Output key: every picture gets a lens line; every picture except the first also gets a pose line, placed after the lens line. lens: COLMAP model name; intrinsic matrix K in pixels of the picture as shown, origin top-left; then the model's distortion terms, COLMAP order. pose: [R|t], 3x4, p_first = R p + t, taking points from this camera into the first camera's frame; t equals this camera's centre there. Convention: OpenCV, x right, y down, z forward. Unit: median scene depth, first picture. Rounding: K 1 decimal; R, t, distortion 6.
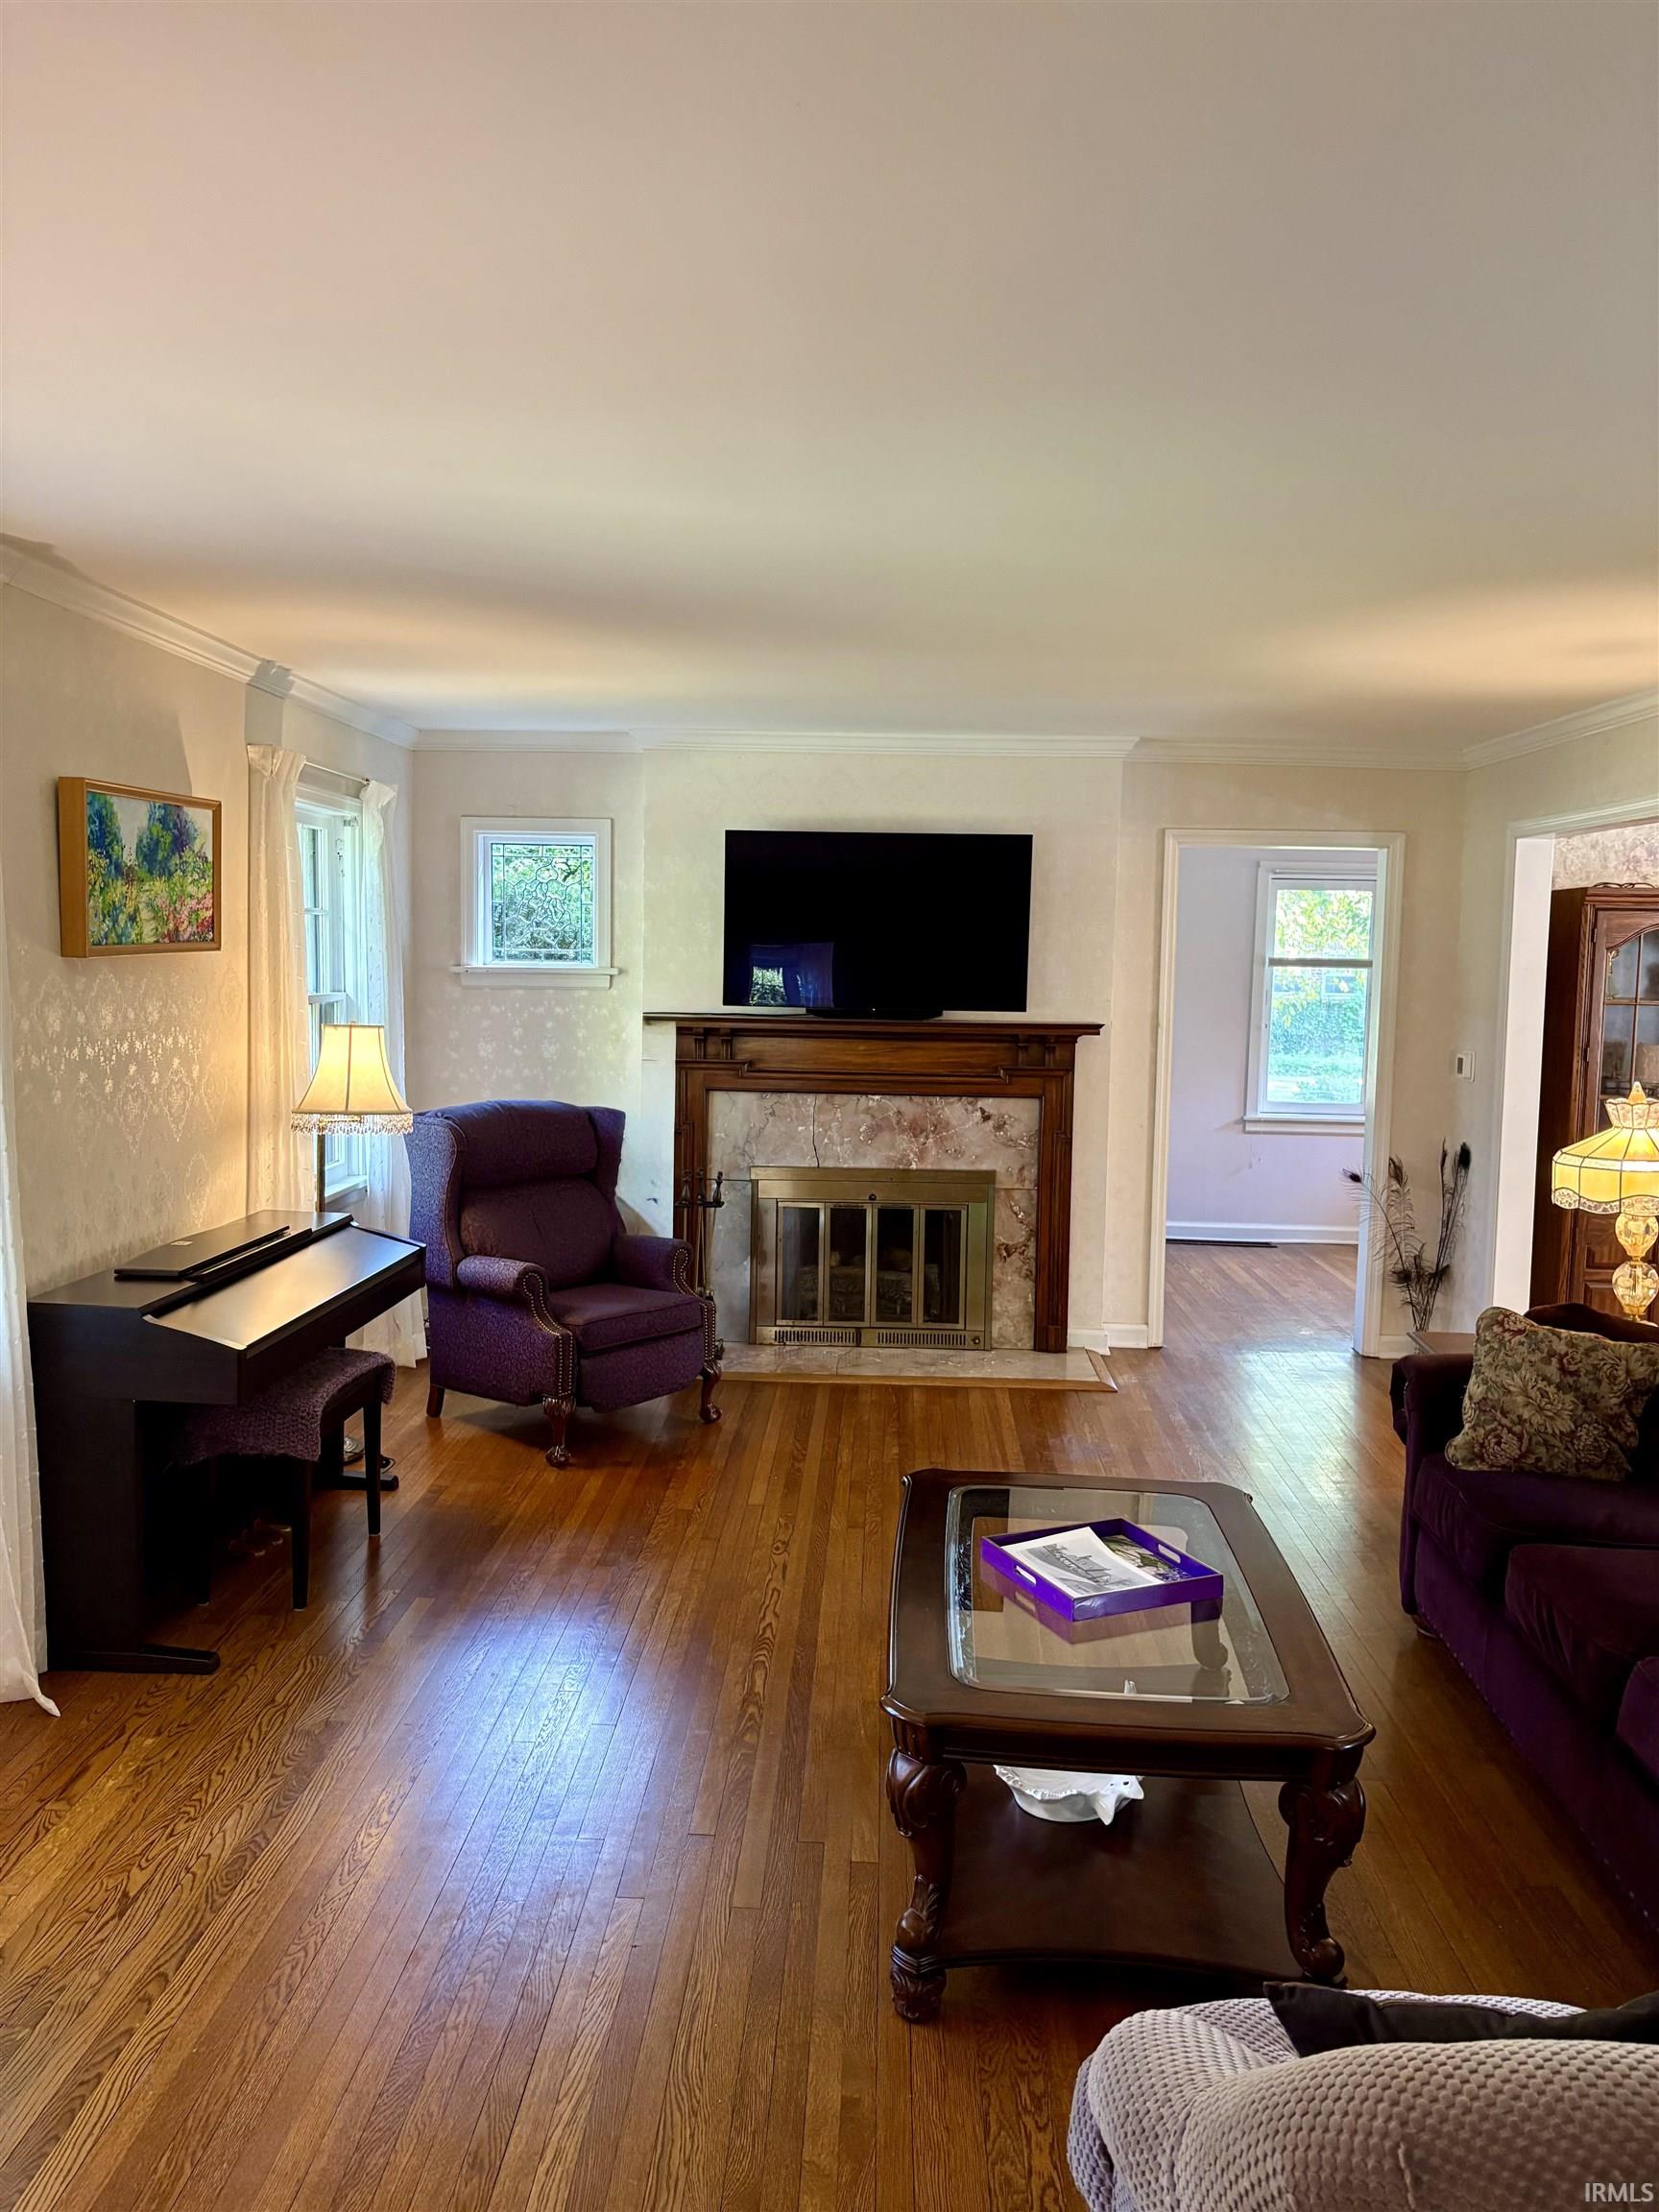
lens RADIAL K [[1671.1, 0, 833.2], [0, 1671.1, 1109.5], [0, 0, 1]] dist [0.069132, -0.000626]
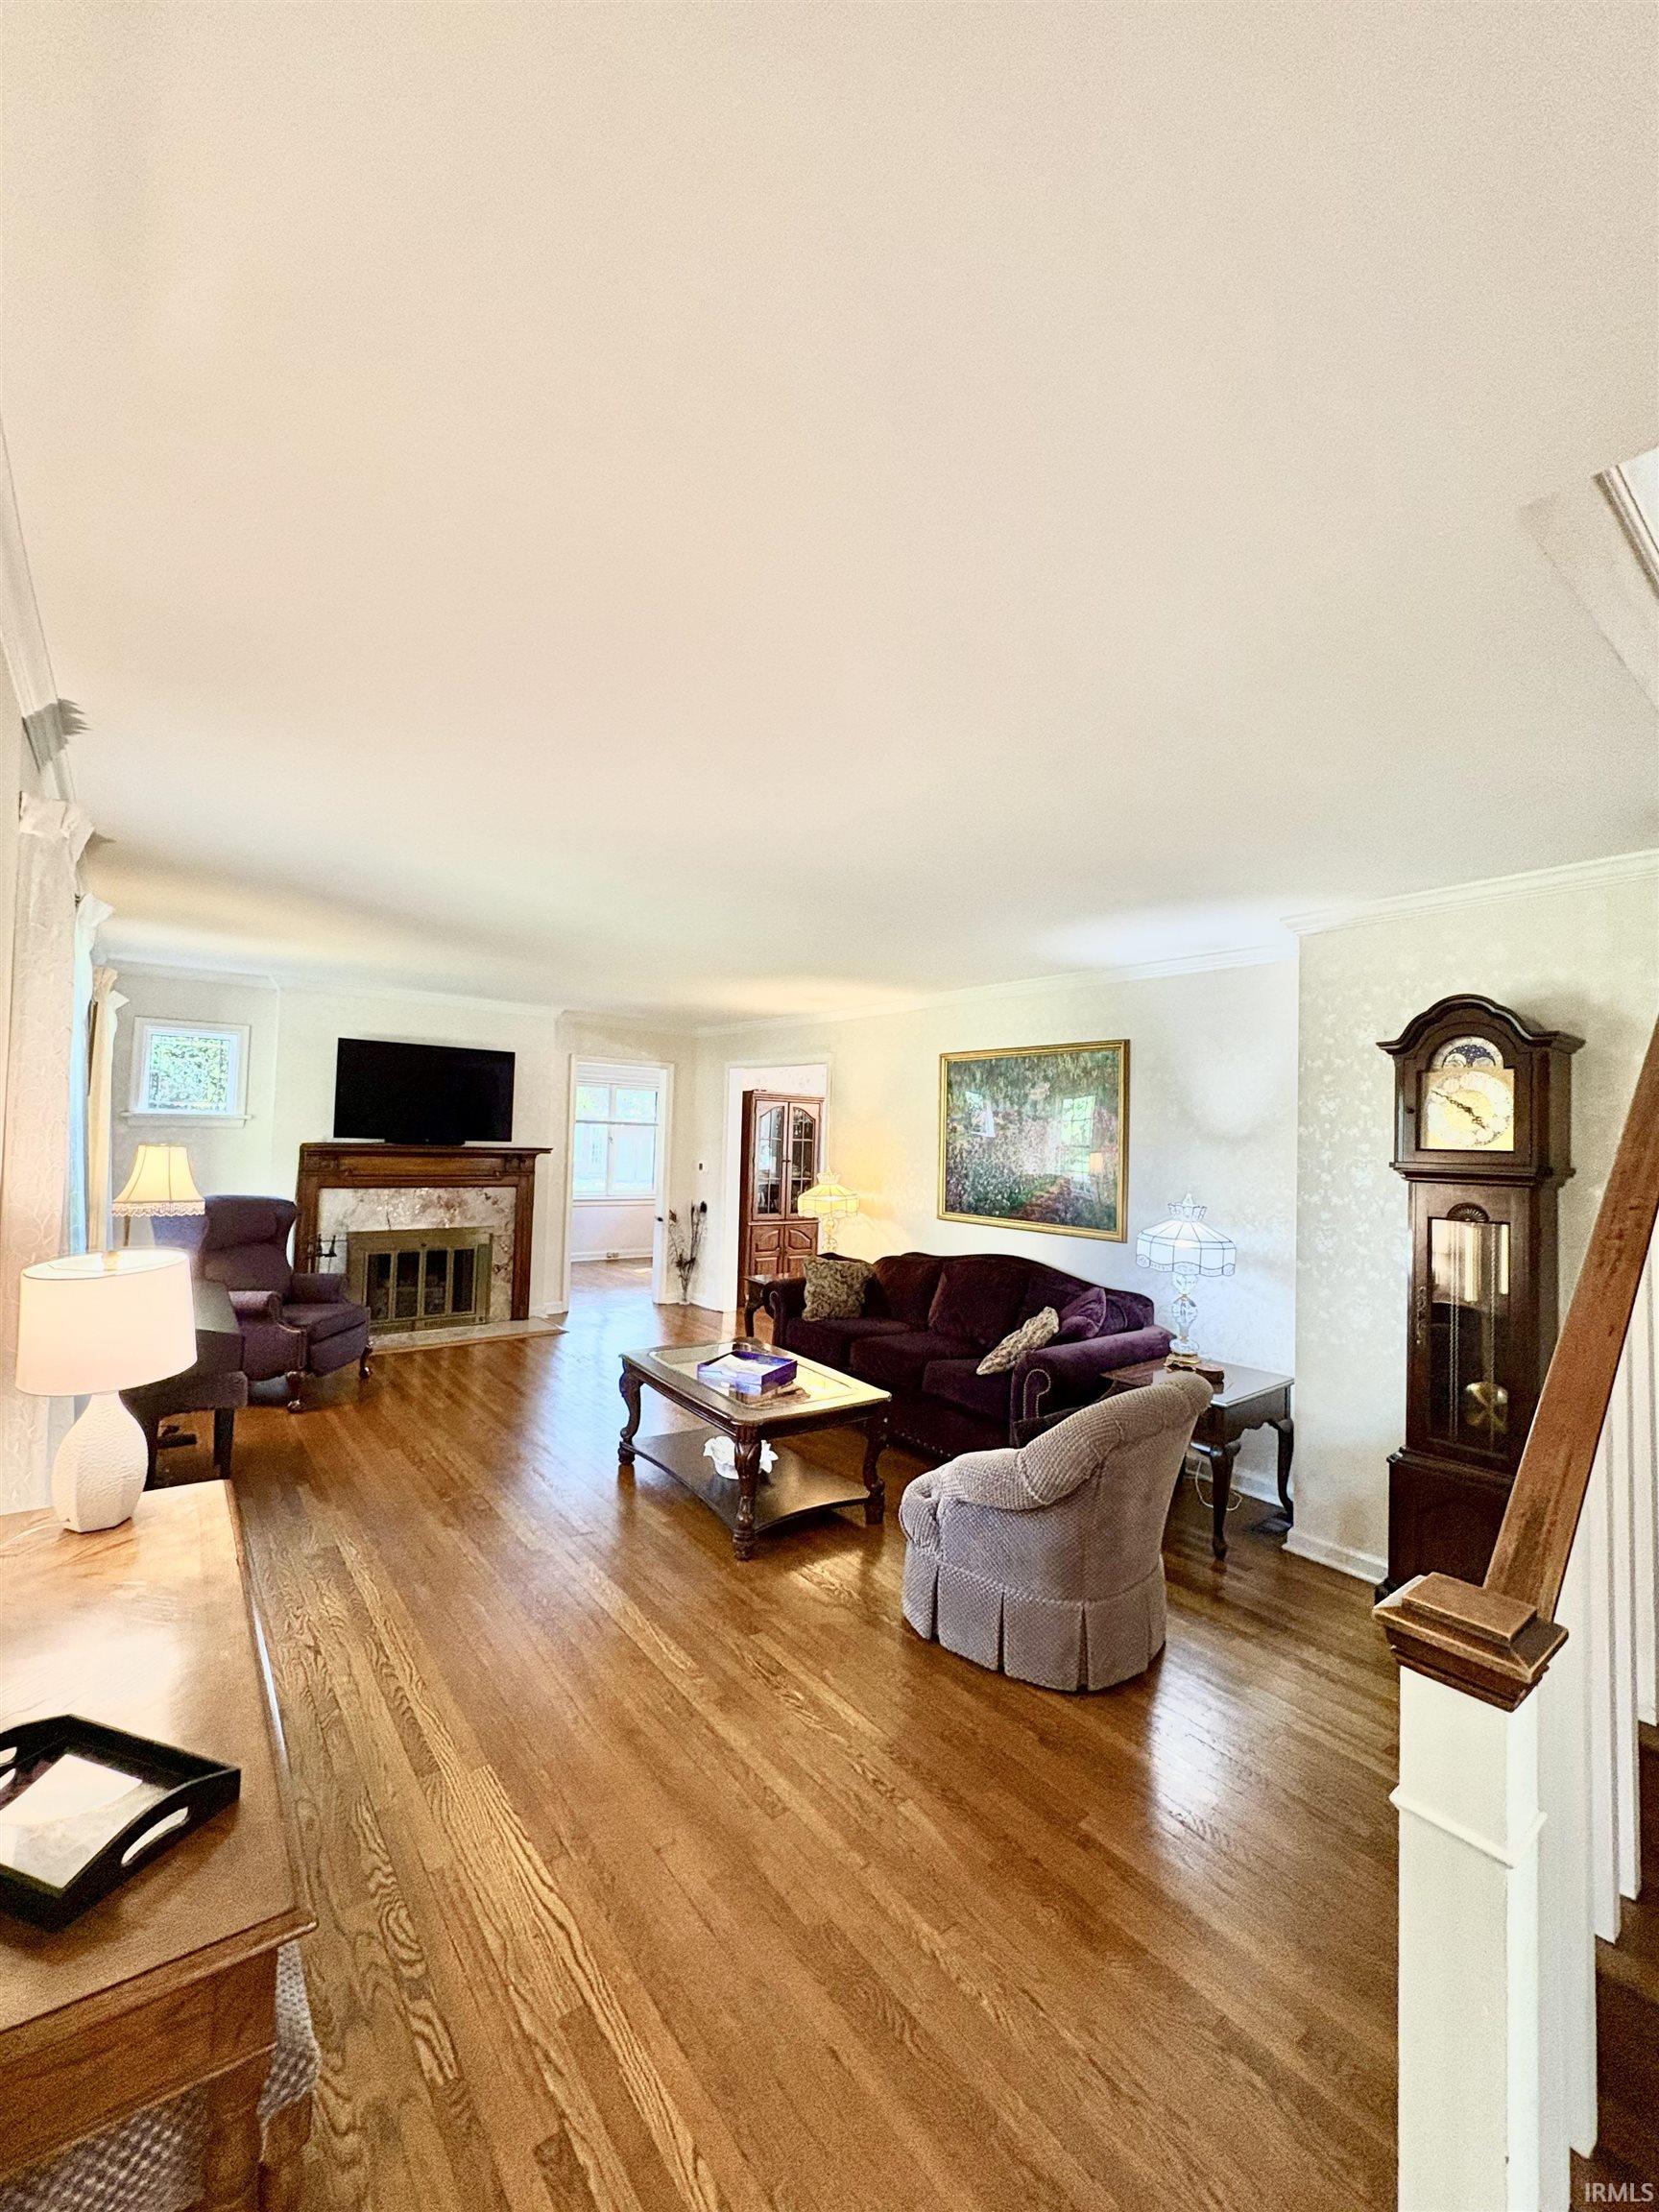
lens RADIAL K [[884.0, 0, 829.1], [0, 884.0, 1105.0], [0, 0, 1]] dist [-0.000778, -0.000013]
pose [[0.771351, 0.028578, 0.635769, -0.248932], [0.043880, 0.994226, -0.097929, 0.015204], [-0.634896, 0.103435, 0.765642, -0.021417]]
